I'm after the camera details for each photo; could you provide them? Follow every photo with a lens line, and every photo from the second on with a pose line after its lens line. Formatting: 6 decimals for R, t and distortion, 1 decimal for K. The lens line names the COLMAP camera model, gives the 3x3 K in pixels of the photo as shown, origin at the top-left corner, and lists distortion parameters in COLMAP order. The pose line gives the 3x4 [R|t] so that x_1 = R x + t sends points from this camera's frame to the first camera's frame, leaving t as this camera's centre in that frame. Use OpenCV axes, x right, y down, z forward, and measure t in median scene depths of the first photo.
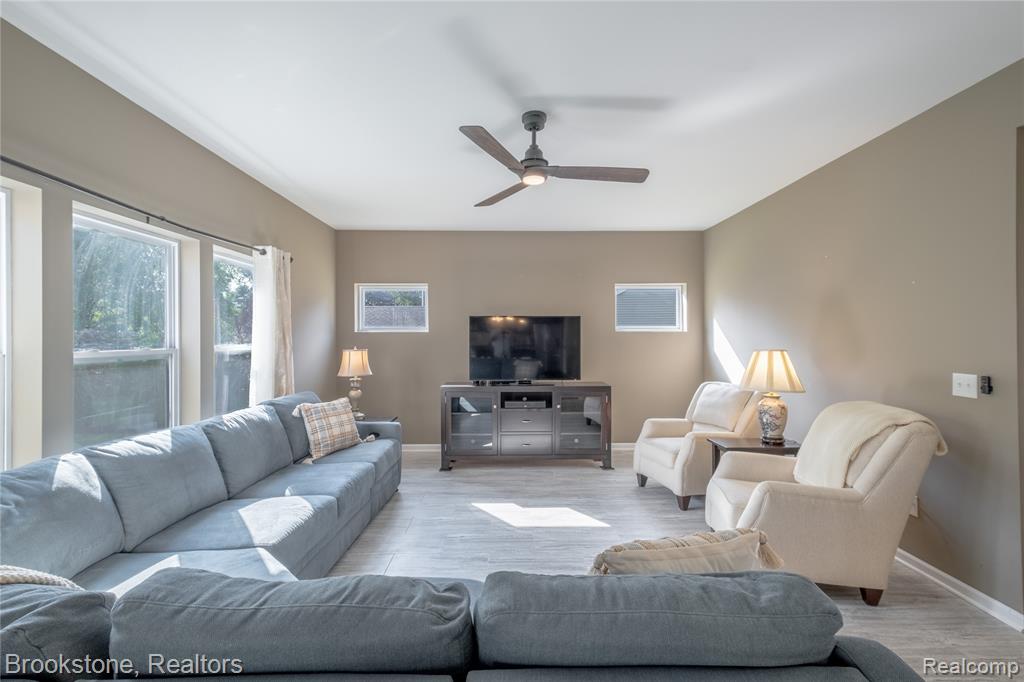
lens RADIAL K [[441.8, 0, 514.0], [0, 441.8, 338.5], [0, 0, 1]] dist [0.014328, -0.000767]
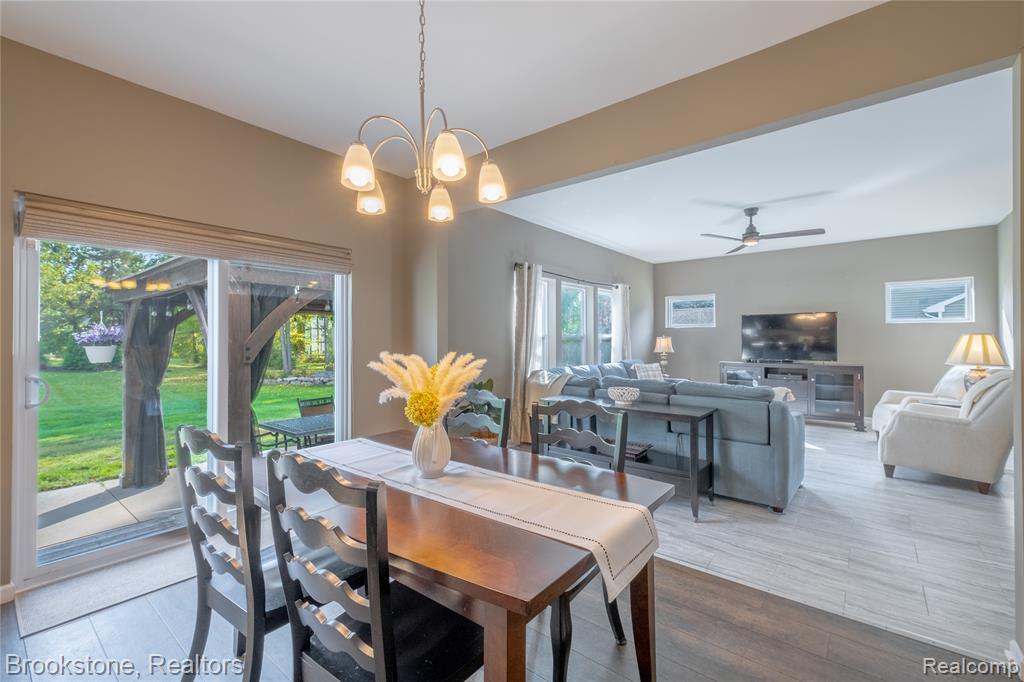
lens RADIAL K [[441.8, 0, 515.7], [0, 441.8, 337.3], [0, 0, 1]] dist [0.014328, -0.000767]
pose [[0.763023, -0.002695, -0.646365, 0.322491], [0.000476, 0.999993, -0.003607, 0.032339], [0.646371, 0.002445, 0.763020, -0.703621]]
